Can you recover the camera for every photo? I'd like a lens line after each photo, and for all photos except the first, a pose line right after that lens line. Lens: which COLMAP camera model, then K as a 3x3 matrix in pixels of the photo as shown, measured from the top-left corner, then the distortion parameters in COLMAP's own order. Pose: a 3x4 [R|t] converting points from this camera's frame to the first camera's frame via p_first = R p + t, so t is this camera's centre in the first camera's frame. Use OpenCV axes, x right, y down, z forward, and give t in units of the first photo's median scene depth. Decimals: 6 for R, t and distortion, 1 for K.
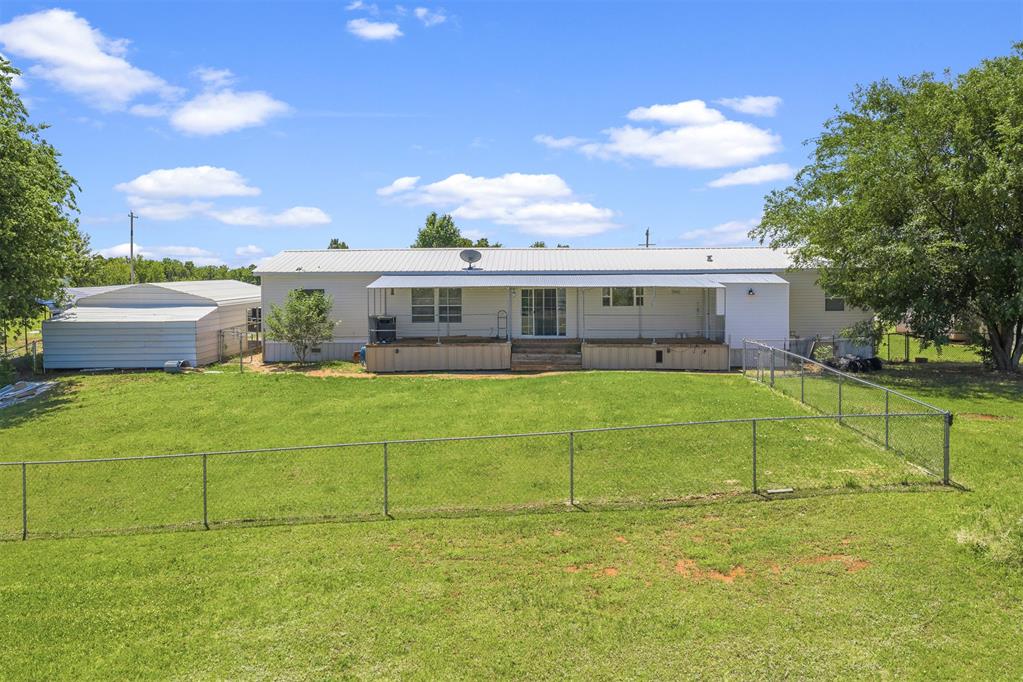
lens RADIAL K [[855.9, 0, 517.0], [0, 855.9, 302.4], [0, 0, 1]] dist [0.009990, -0.005177]
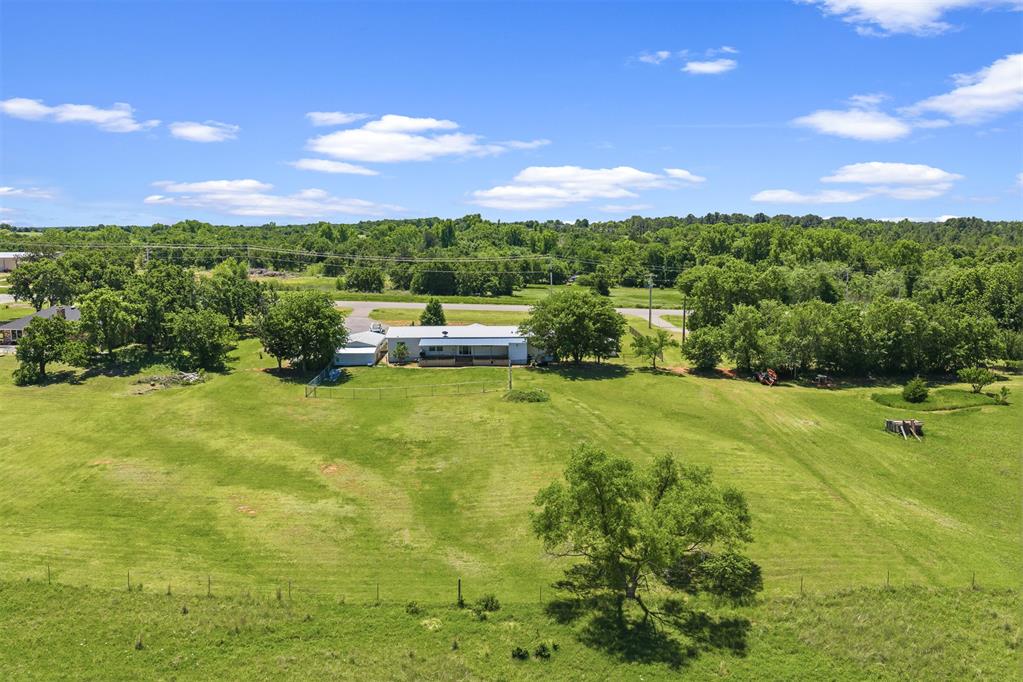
lens RADIAL K [[855.9, 0, 517.0], [0, 855.9, 302.4], [0, 0, 1]] dist [0.009990, -0.005177]
pose [[0.999821, -0.000813, 0.018904, 0.202817], [-0.000746, 0.996608, 0.082296, -0.534527], [-0.018907, -0.082296, 0.996429, -2.911200]]
